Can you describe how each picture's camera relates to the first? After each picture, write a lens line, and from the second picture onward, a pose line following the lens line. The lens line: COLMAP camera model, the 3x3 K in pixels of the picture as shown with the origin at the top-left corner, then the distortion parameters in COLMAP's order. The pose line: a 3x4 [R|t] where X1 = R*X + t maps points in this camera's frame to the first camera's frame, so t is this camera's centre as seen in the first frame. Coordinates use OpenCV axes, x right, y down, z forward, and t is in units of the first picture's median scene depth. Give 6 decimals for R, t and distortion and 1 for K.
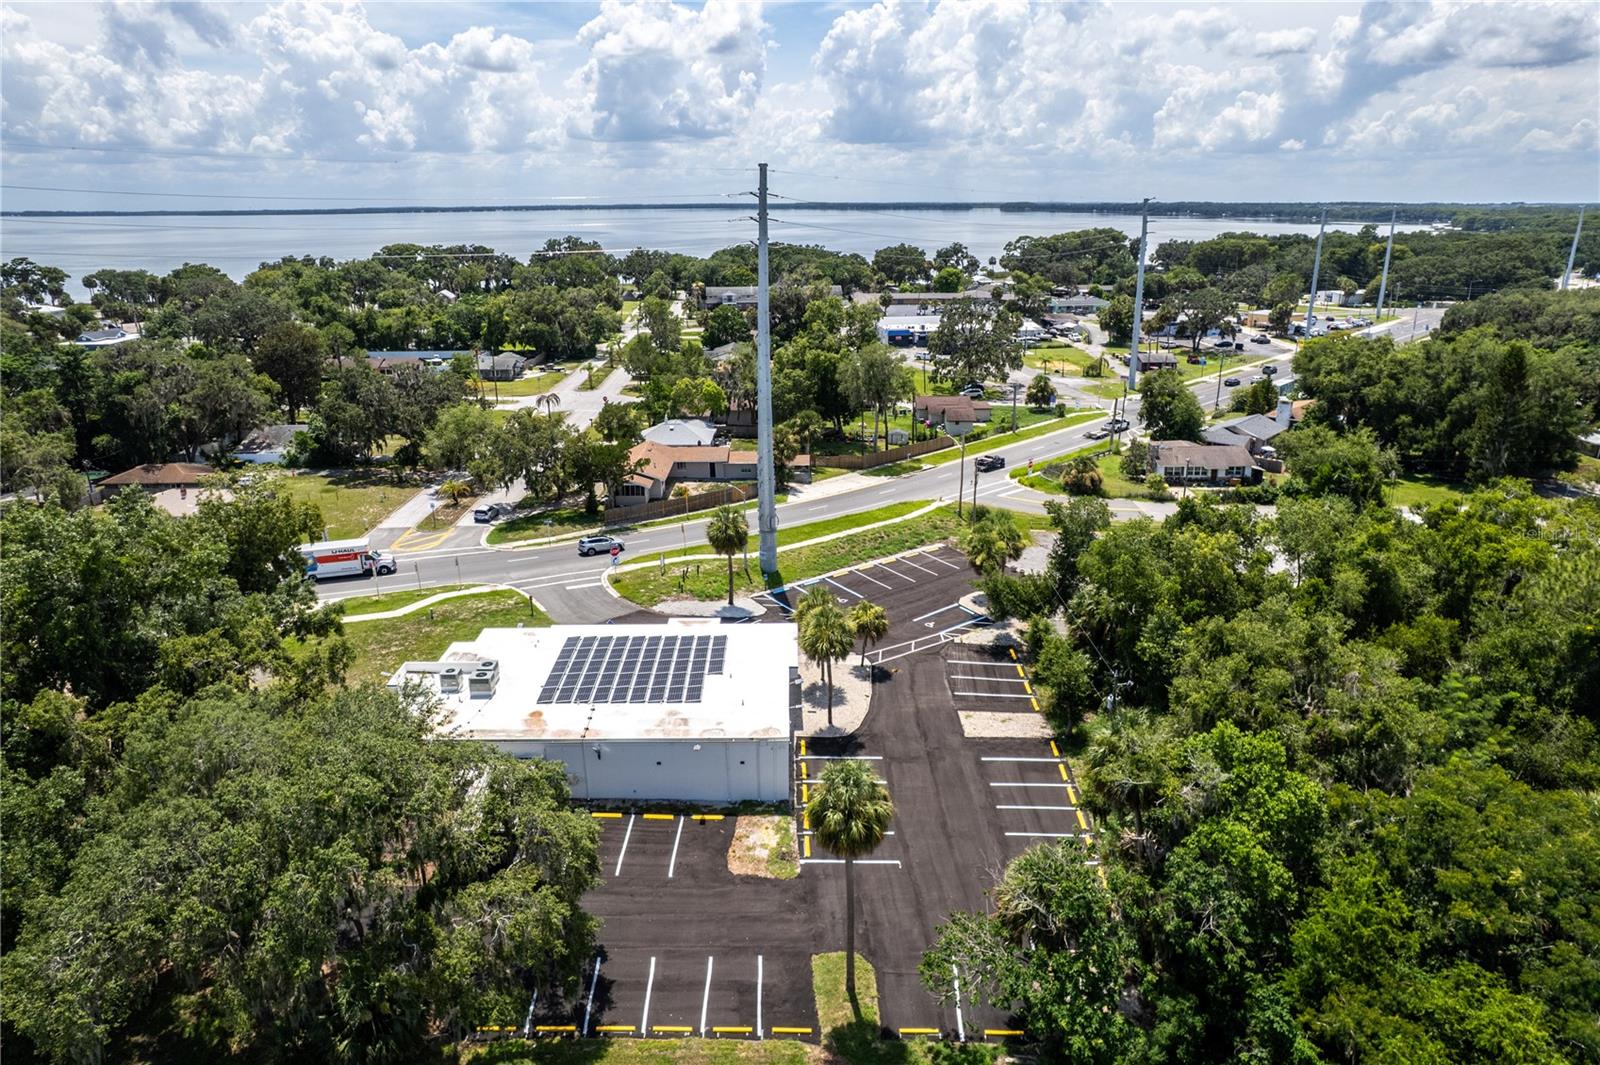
lens RADIAL K [[1019.5, 0, 797.3], [0, 1019.5, 543.6], [0, 0, 1]] dist [-0.066303, 0.060396]
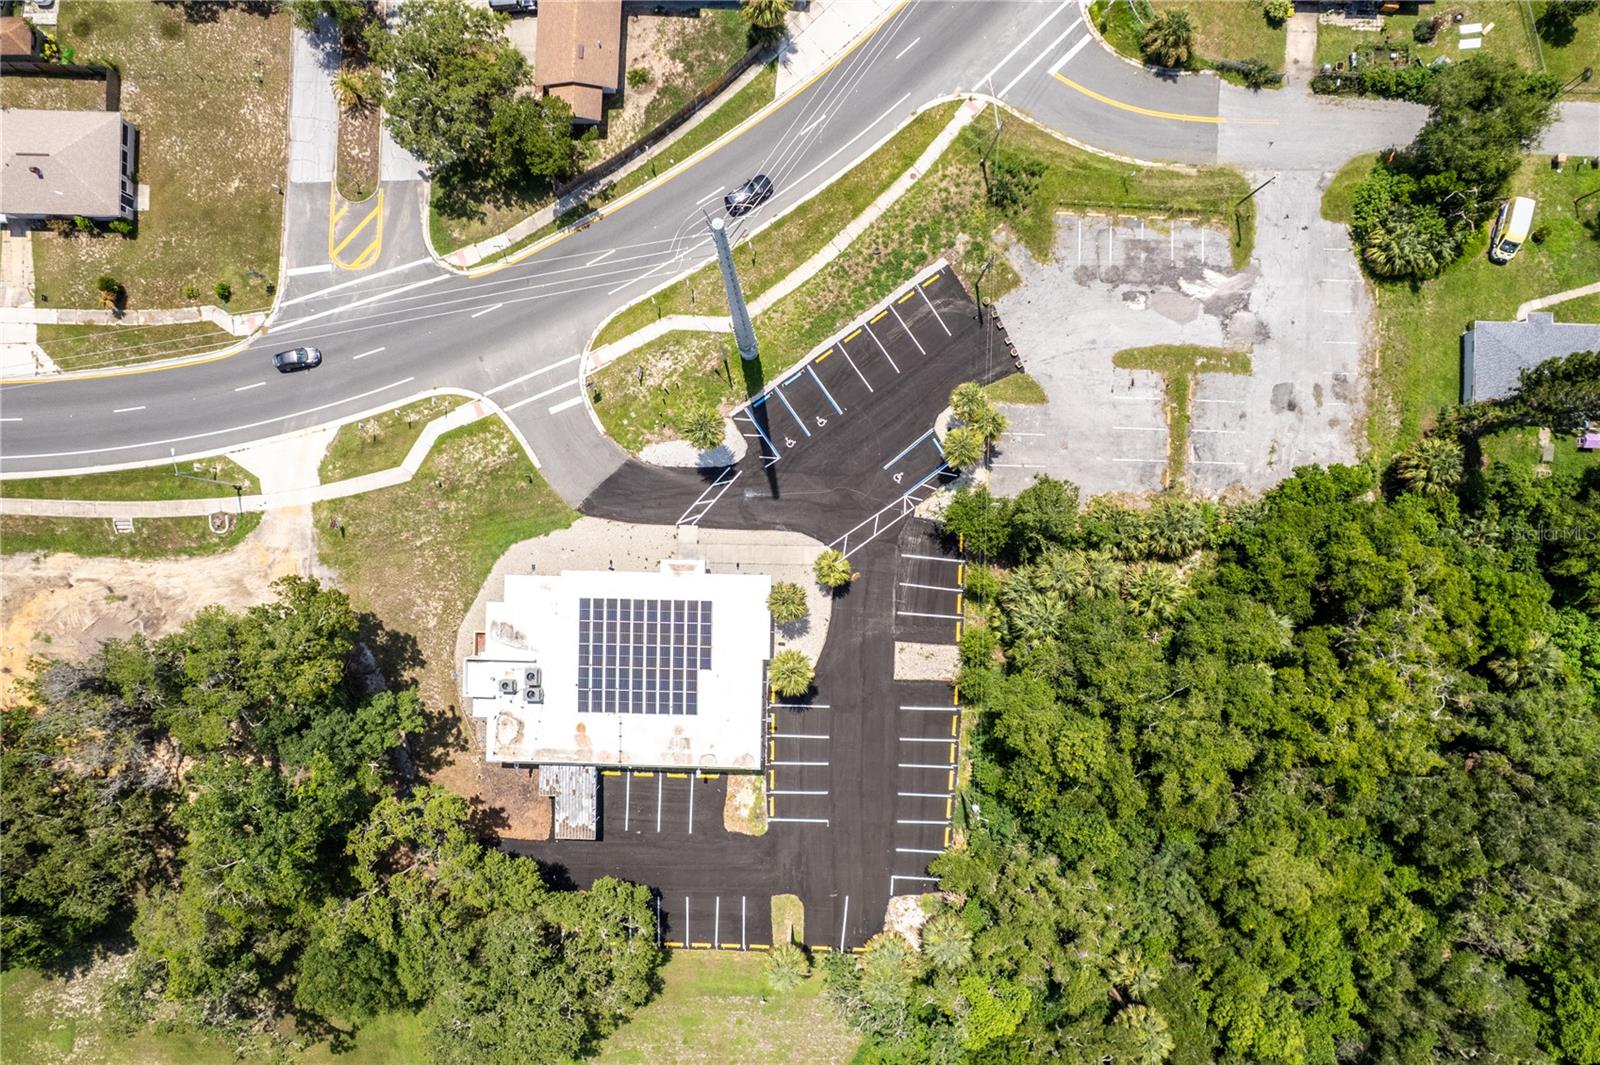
lens RADIAL K [[1019.5, 0, 801.8], [0, 1019.5, 541.7], [0, 0, 1]] dist [-0.066303, 0.060396]
pose [[0.999586, 0.028700, 0.001999, 0.025509], [-0.011679, 0.341331, 0.939871, -0.835171], [0.026292, -0.939505, 0.341525, 0.516924]]
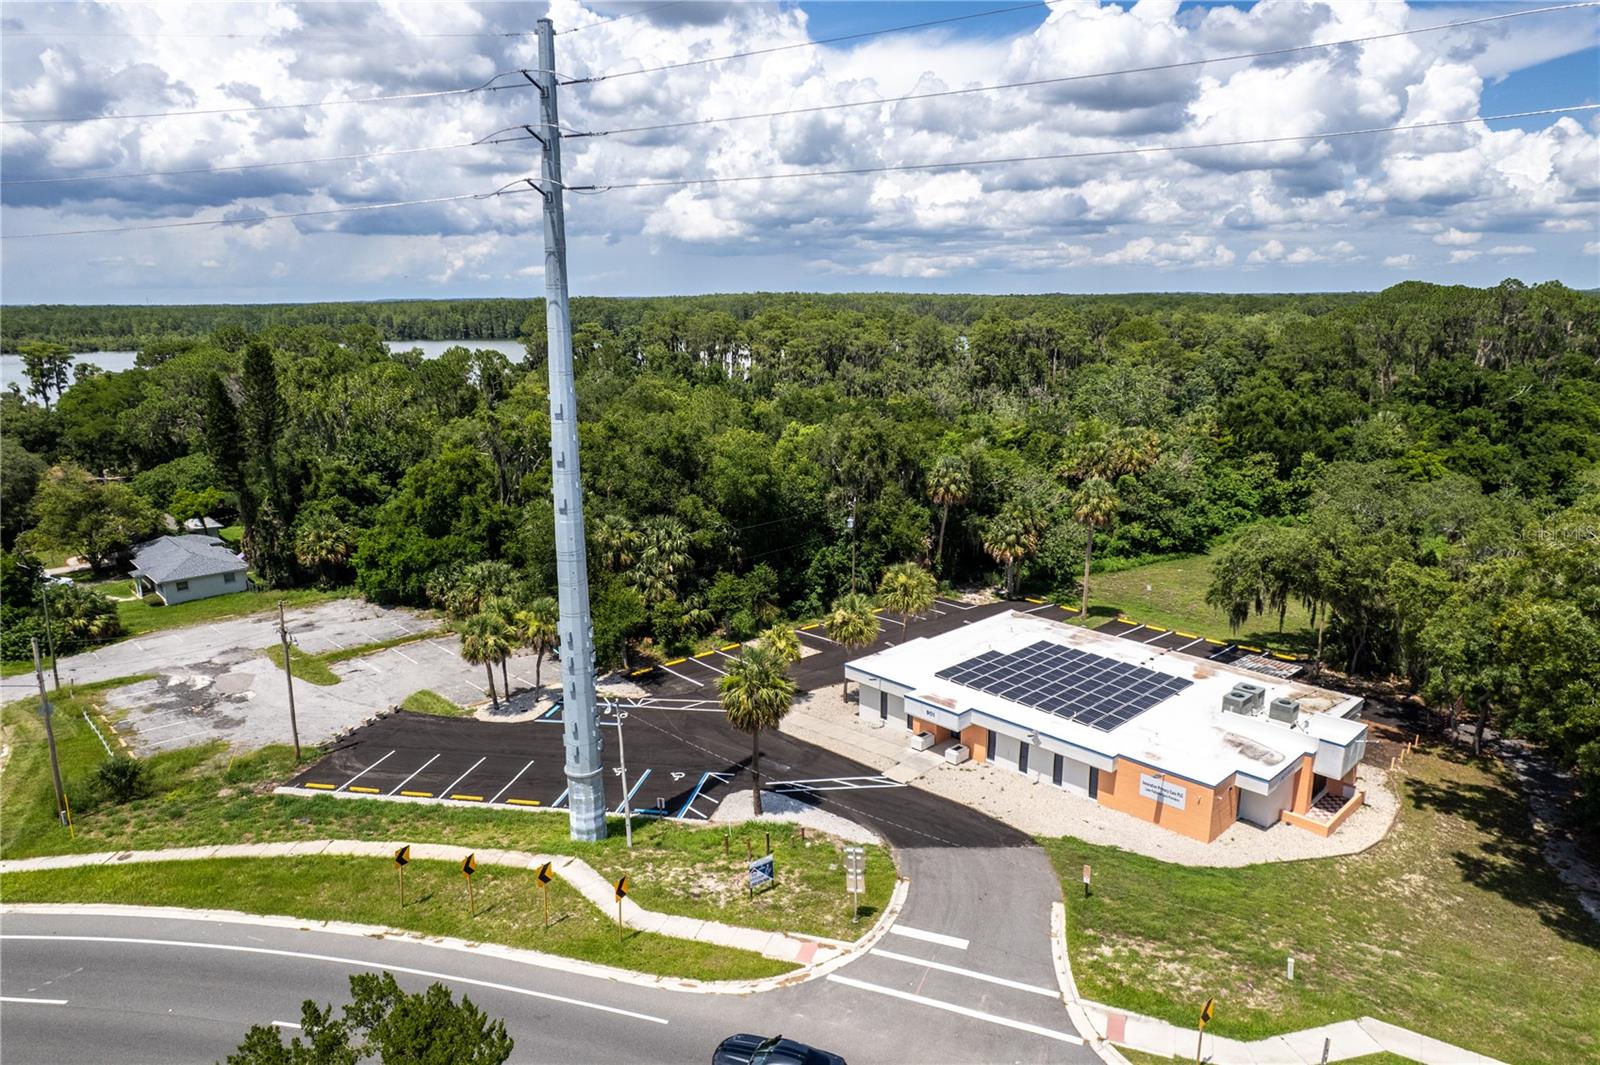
lens RADIAL K [[1019.5, 0, 799.7], [0, 1019.5, 537.6], [0, 0, 1]] dist [-0.066303, 0.060396]
pose [[-0.684928, -0.157251, 0.711439, -0.443294], [0.244981, 0.869882, 0.428124, -0.303652], [-0.686191, 0.467523, -0.557283, 1.164949]]
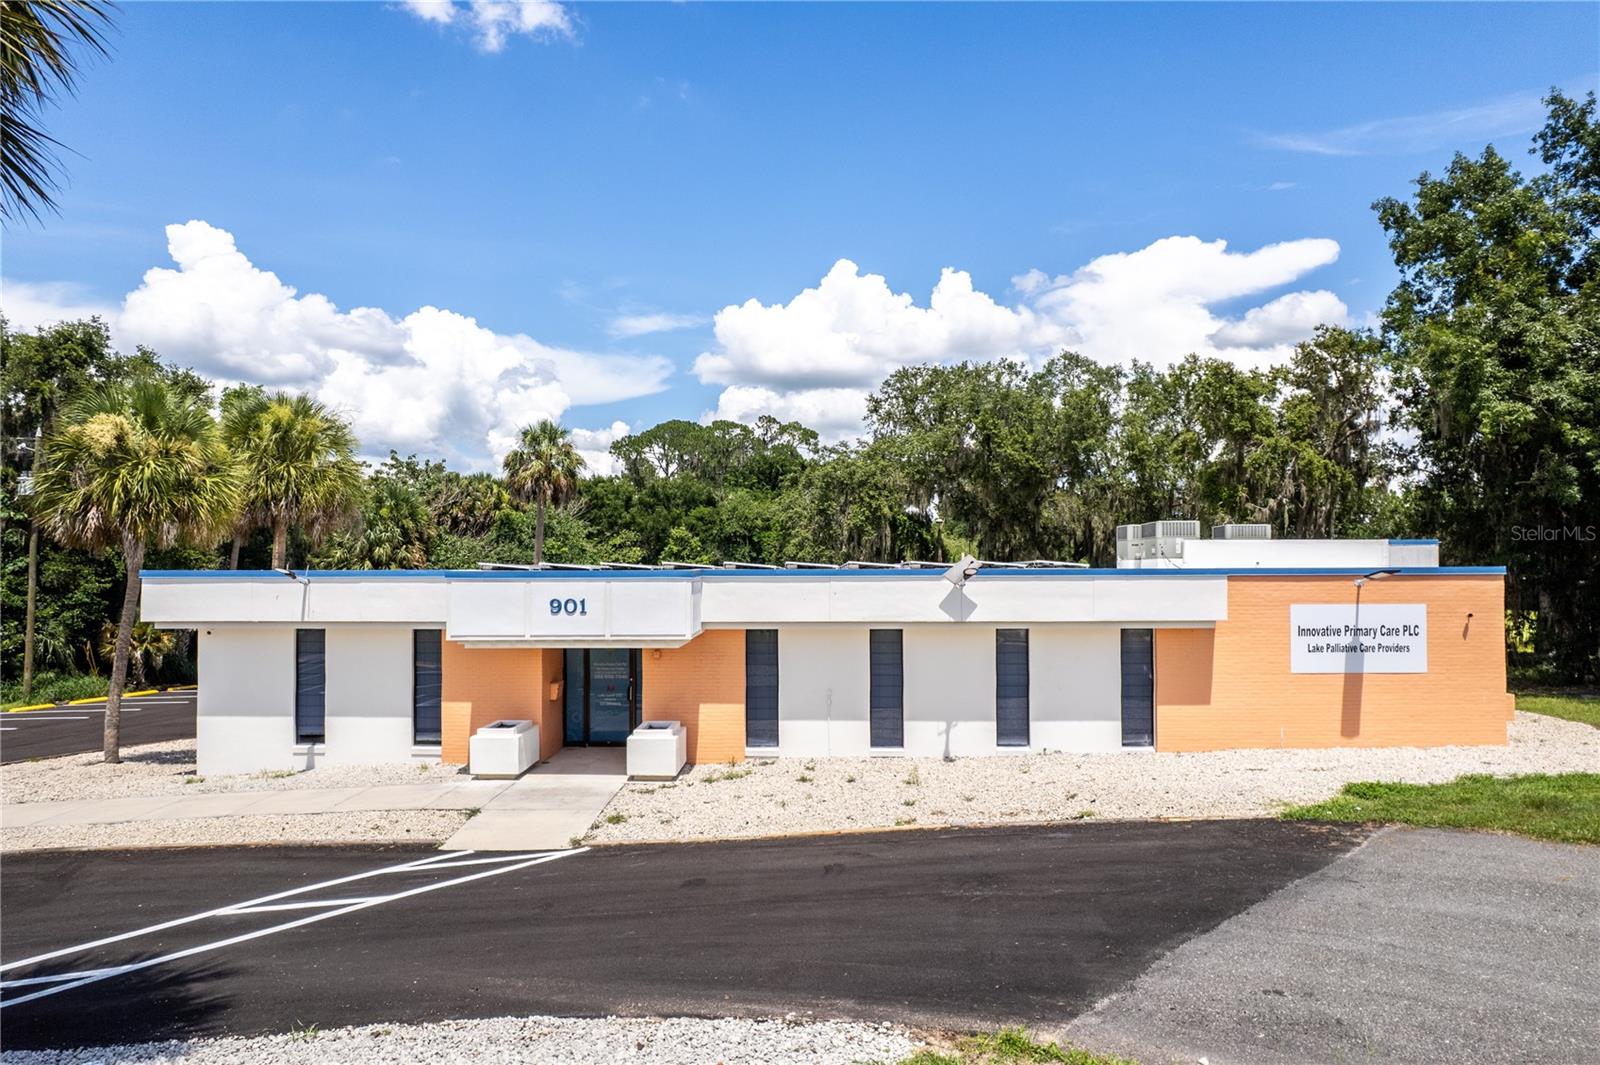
lens RADIAL K [[1019.5, 0, 800.6], [0, 1019.5, 564.0], [0, 0, 1]] dist [-0.066303, 0.060396]
pose [[-0.999359, 0.009393, 0.034532, -0.127480], [0.019855, 0.948336, 0.316645, 0.005831], [-0.029774, 0.317127, -0.947915, 0.979708]]
